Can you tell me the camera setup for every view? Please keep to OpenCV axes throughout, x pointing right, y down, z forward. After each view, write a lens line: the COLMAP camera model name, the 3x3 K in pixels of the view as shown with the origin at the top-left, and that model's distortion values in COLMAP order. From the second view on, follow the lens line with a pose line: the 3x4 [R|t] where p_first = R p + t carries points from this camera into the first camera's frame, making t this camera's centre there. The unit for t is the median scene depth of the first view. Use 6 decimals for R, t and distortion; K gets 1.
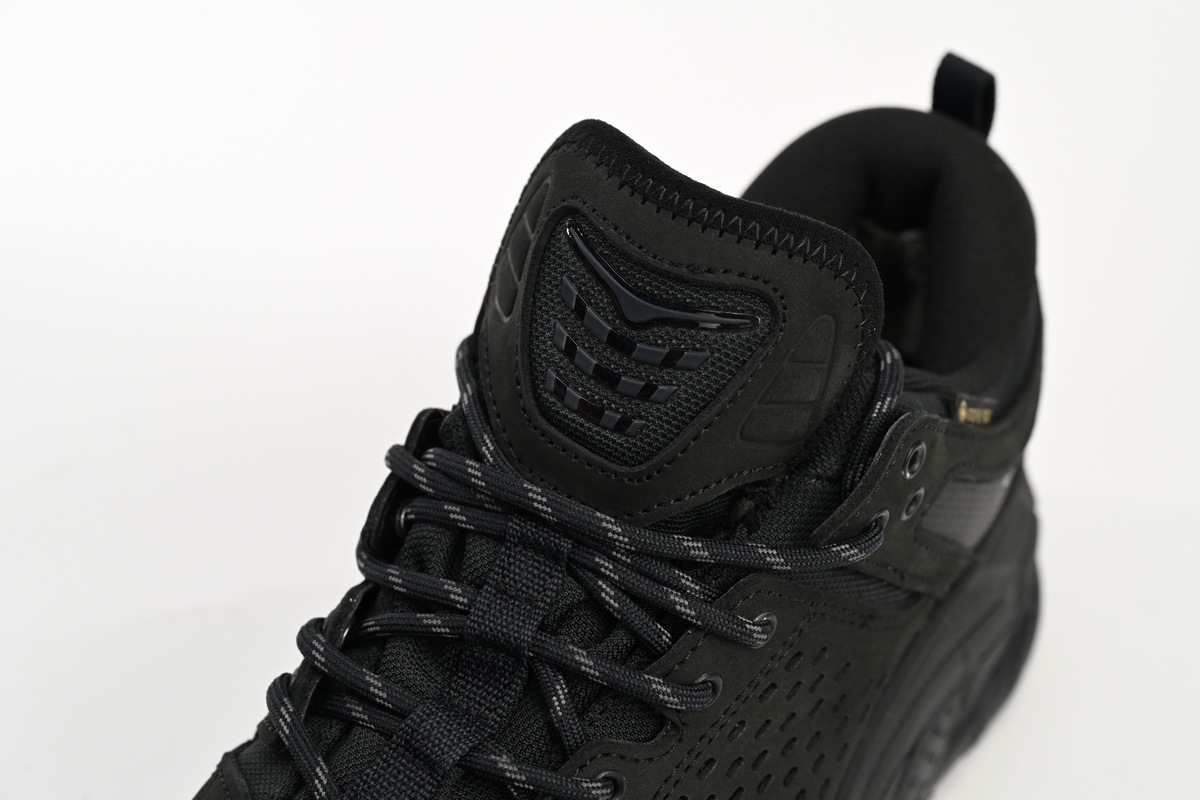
lens RADIAL K [[2083.6, 0, 600.5], [0, 2083.6, 397.5], [0, 0, 1]] dist [-0.029399, 0.000000]
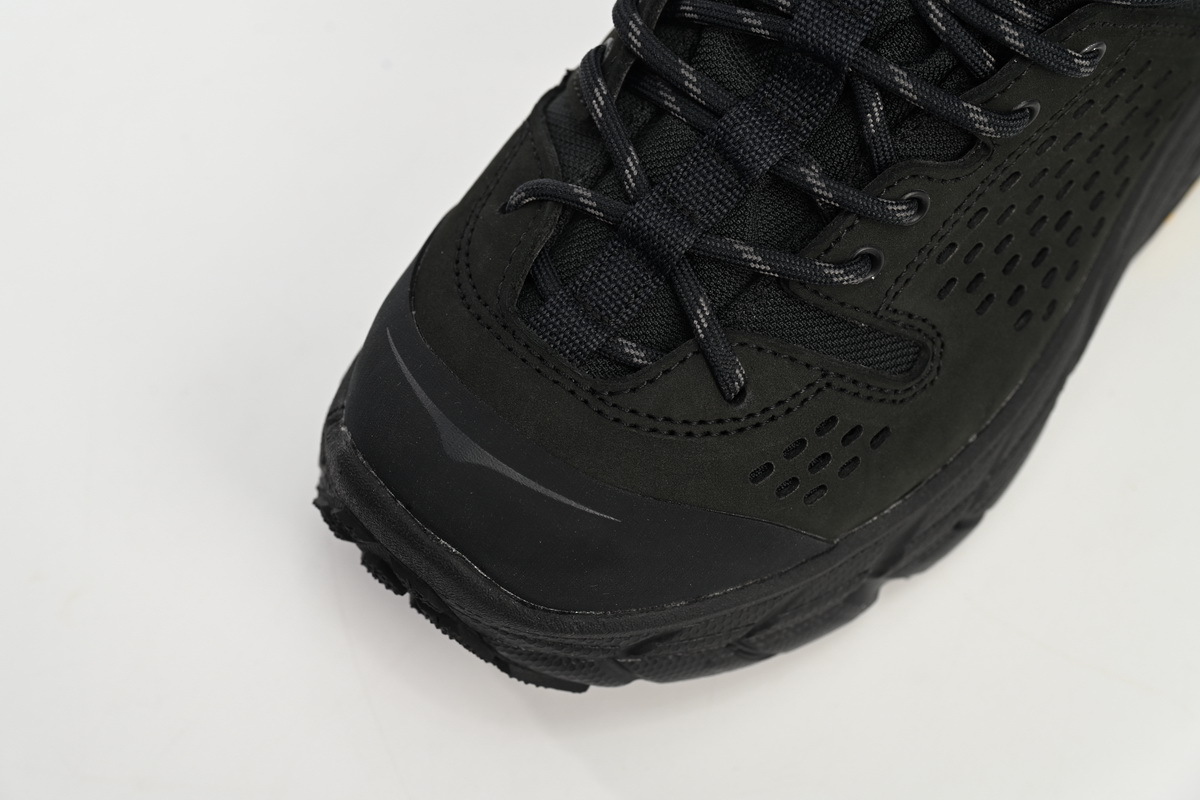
lens RADIAL K [[2083.6, 0, 600.1], [0, 2083.6, 401.5], [0, 0, 1]] dist [-0.029399, 0.000000]
pose [[0.990441, 0.108704, -0.084917, -0.049757], [-0.056618, 0.881730, 0.468344, -0.192016], [0.125784, -0.459059, 0.879456, 0.045618]]
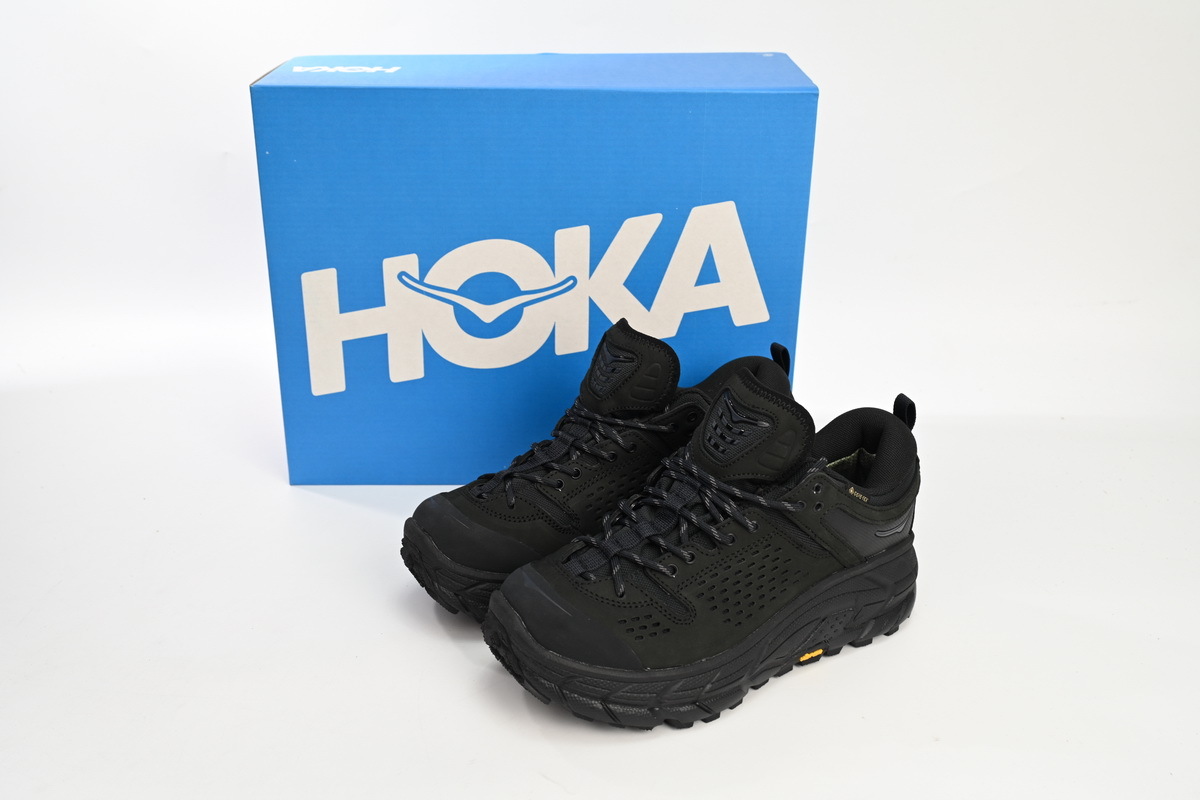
lens RADIAL K [[1155.6, 0, 597.7], [0, 1155.6, 406.3], [0, 0, 1]] dist [-0.002696, 0.000000]
pose [[0.909536, 0.172285, -0.378235, 0.496522], [-0.268904, 0.937834, -0.219449, 0.392009], [0.316914, 0.301306, 0.899322, -0.694083]]
